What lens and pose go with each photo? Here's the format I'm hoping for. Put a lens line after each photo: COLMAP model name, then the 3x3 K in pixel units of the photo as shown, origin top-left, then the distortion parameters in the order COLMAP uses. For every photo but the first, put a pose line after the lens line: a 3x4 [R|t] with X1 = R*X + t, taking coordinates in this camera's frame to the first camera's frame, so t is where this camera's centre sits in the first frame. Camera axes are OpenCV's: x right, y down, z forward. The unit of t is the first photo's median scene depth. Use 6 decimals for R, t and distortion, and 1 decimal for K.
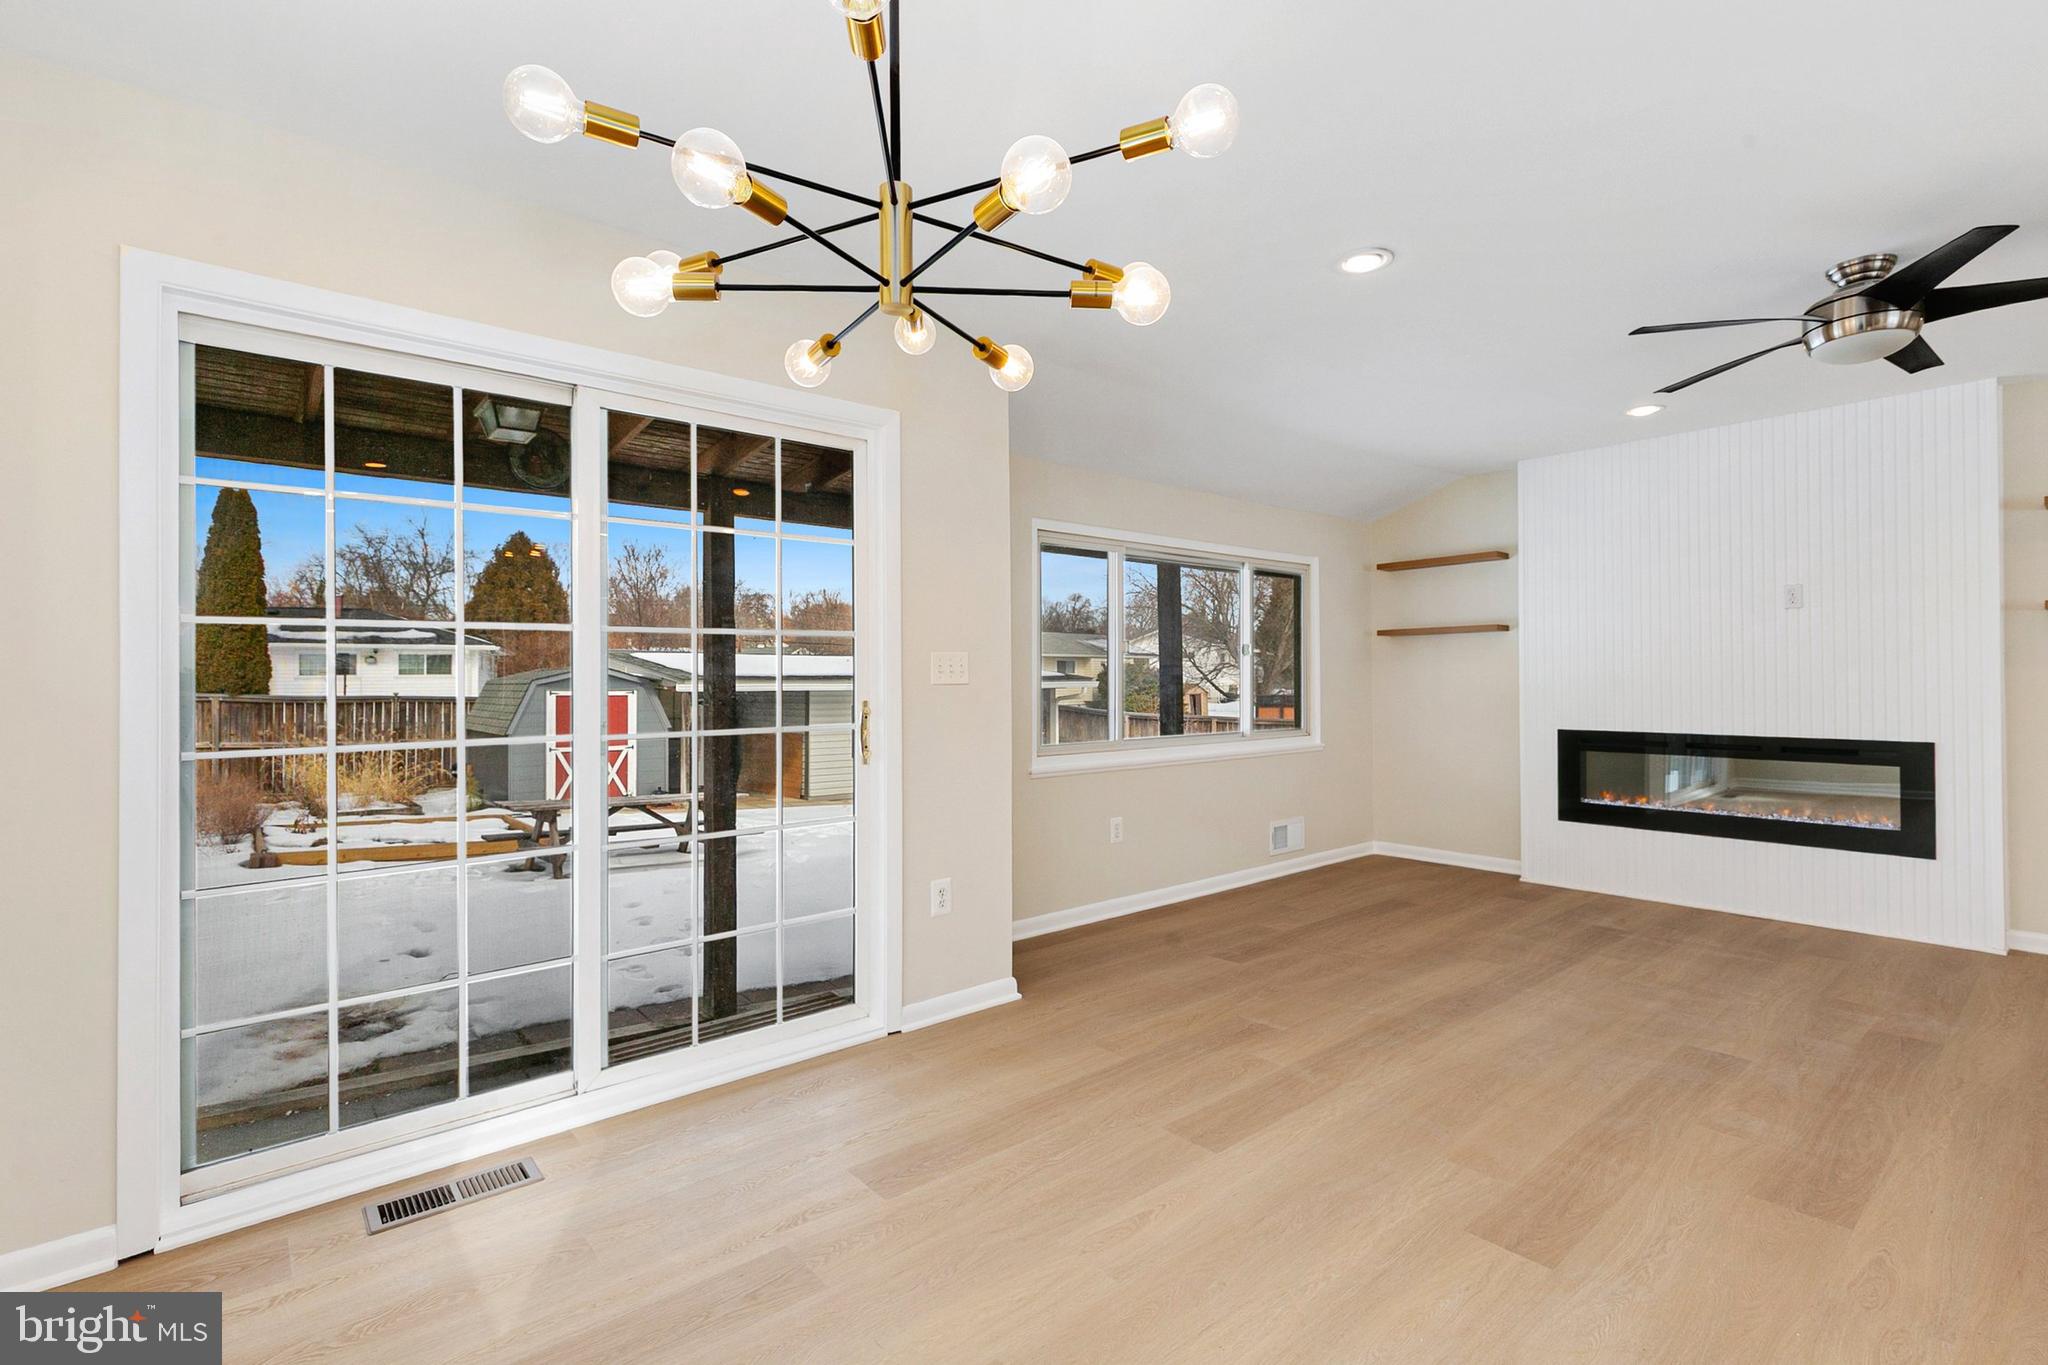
lens RADIAL K [[940.6, 0, 1022.3], [0, 940.6, 672.6], [0, 0, 1]] dist [0.005869, -0.001487]
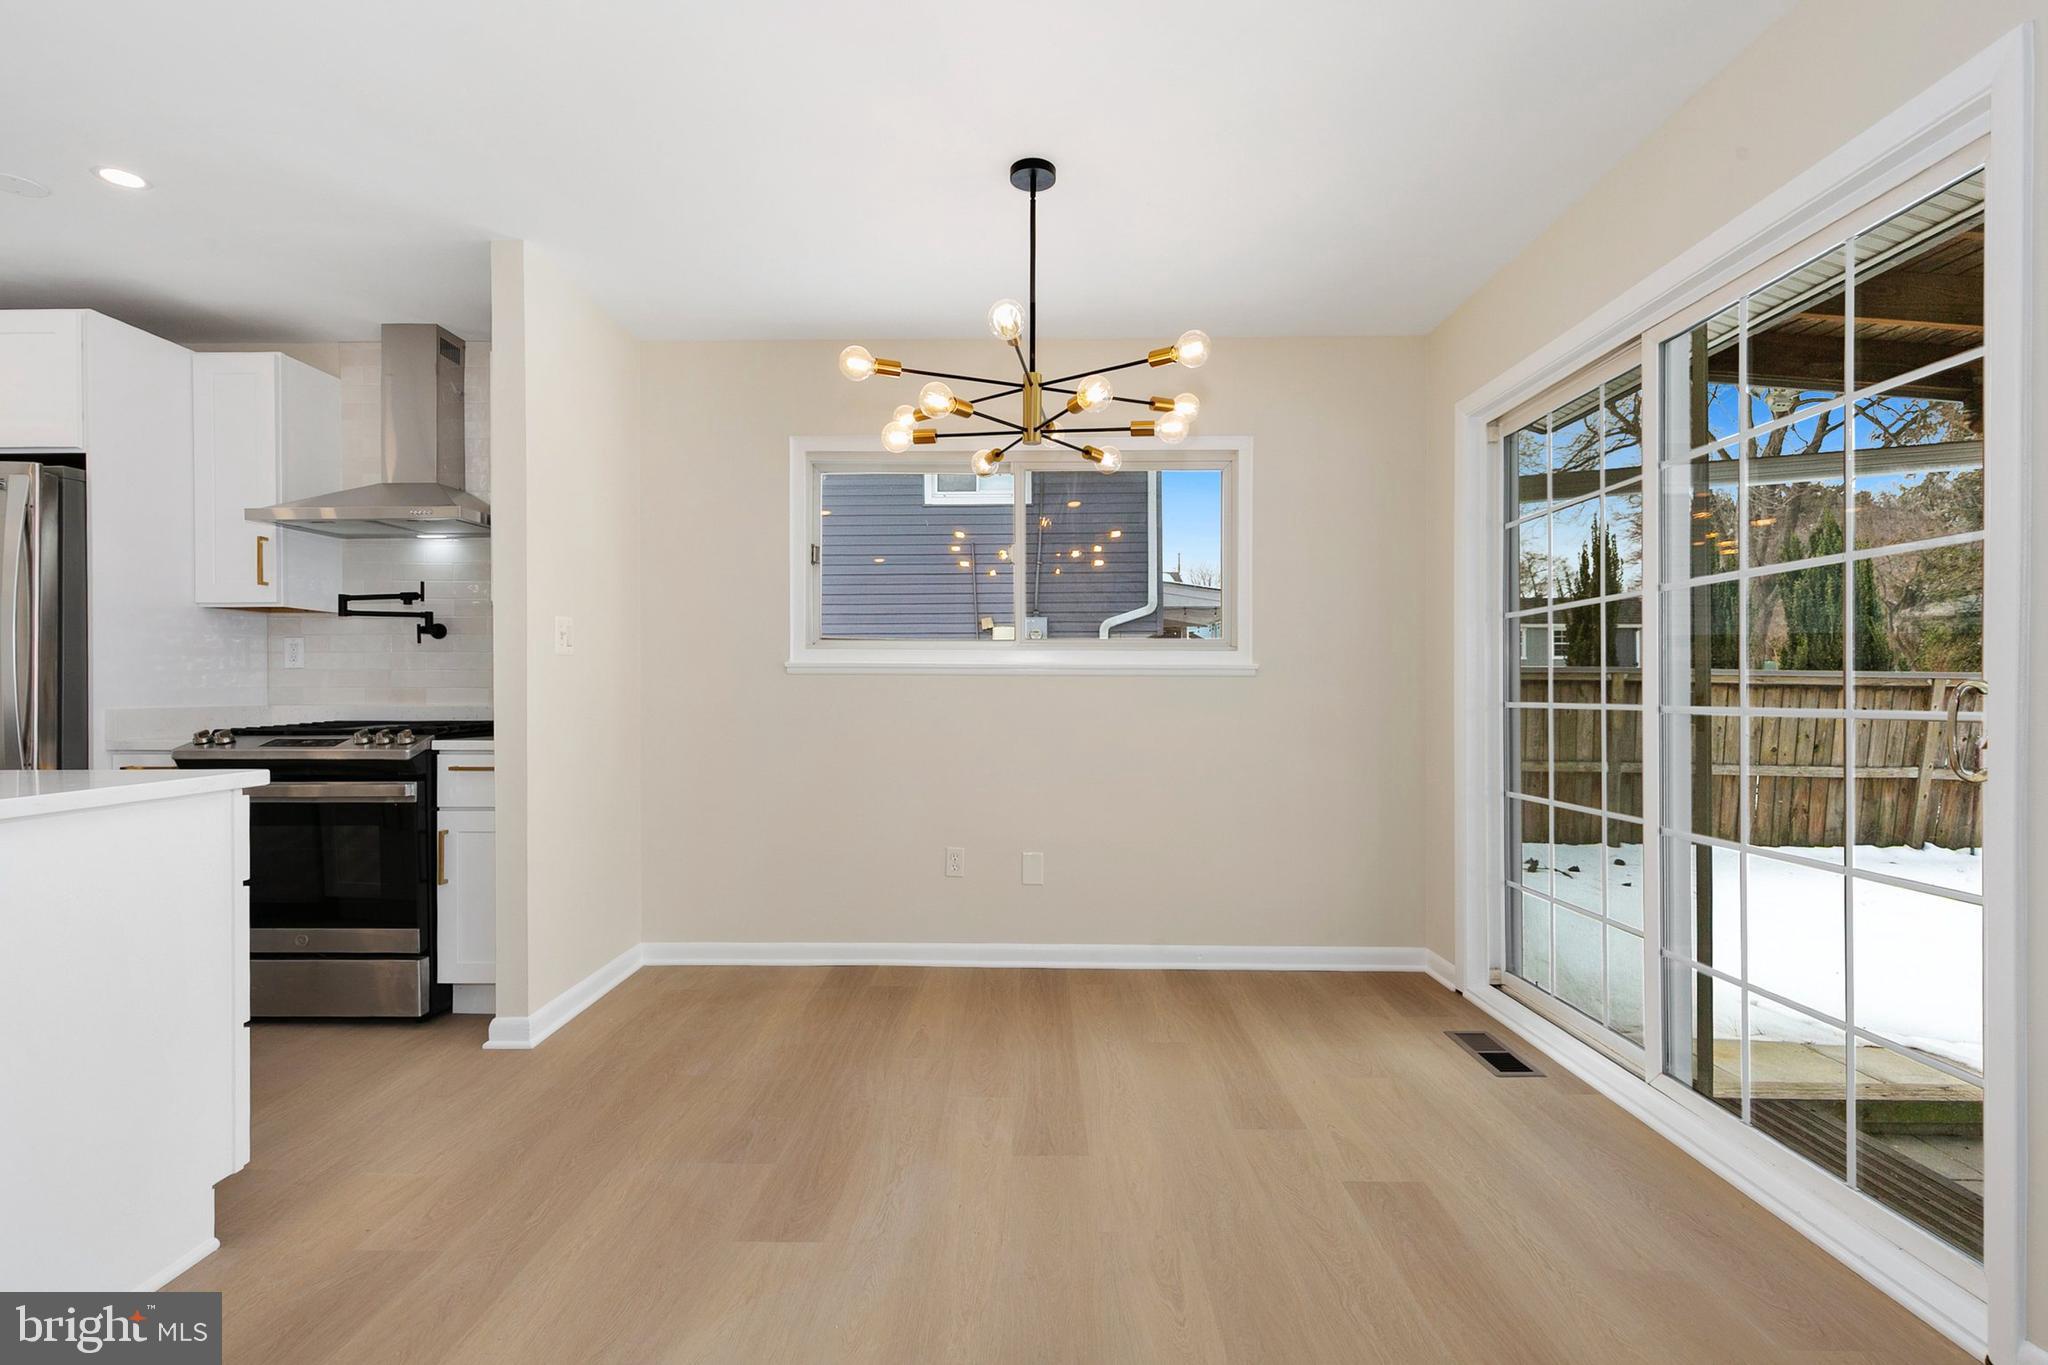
lens RADIAL K [[931.4, 0, 1002.7], [0, 931.4, 691.5], [0, 0, 1]] dist [0.013305, -0.000207]
pose [[-0.667926, 0.012272, -0.744127, 0.400176], [0.014397, 0.999890, 0.003567, 0.025747], [0.744089, -0.008331, -0.668029, 0.700102]]
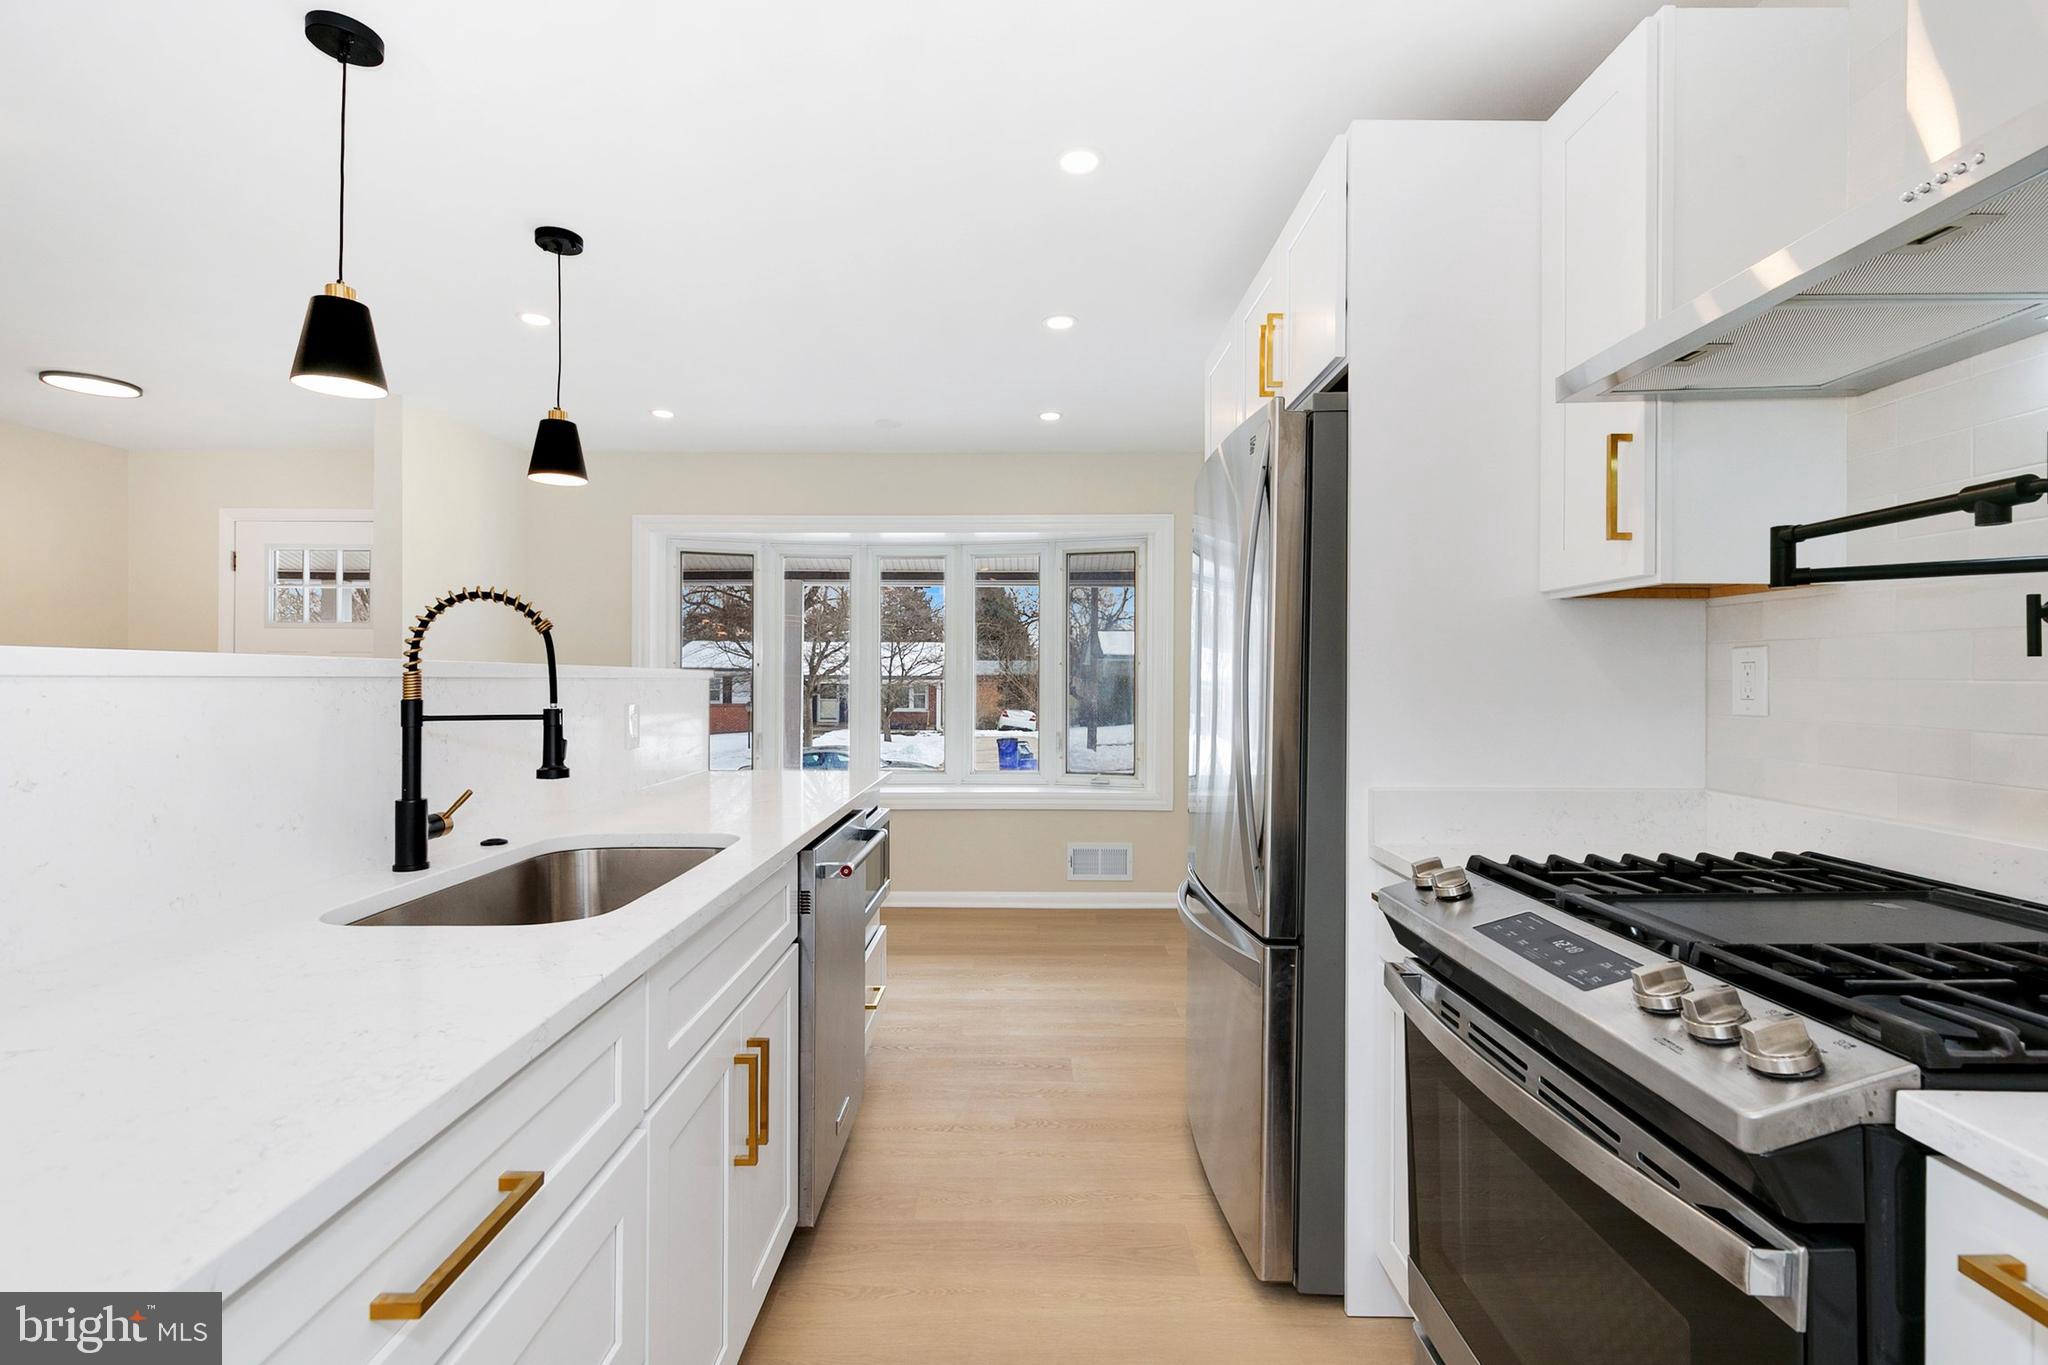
lens RADIAL K [[923.3, 0, 1017.4], [0, 923.3, 673.5], [0, 0, 1]] dist [0.008764, -0.000556]
pose [[-0.757457, 0.006406, 0.652853, 0.169632], [-0.005377, 0.999857, -0.016050, -0.011707], [-0.652863, -0.015667, -0.757314, 0.126260]]
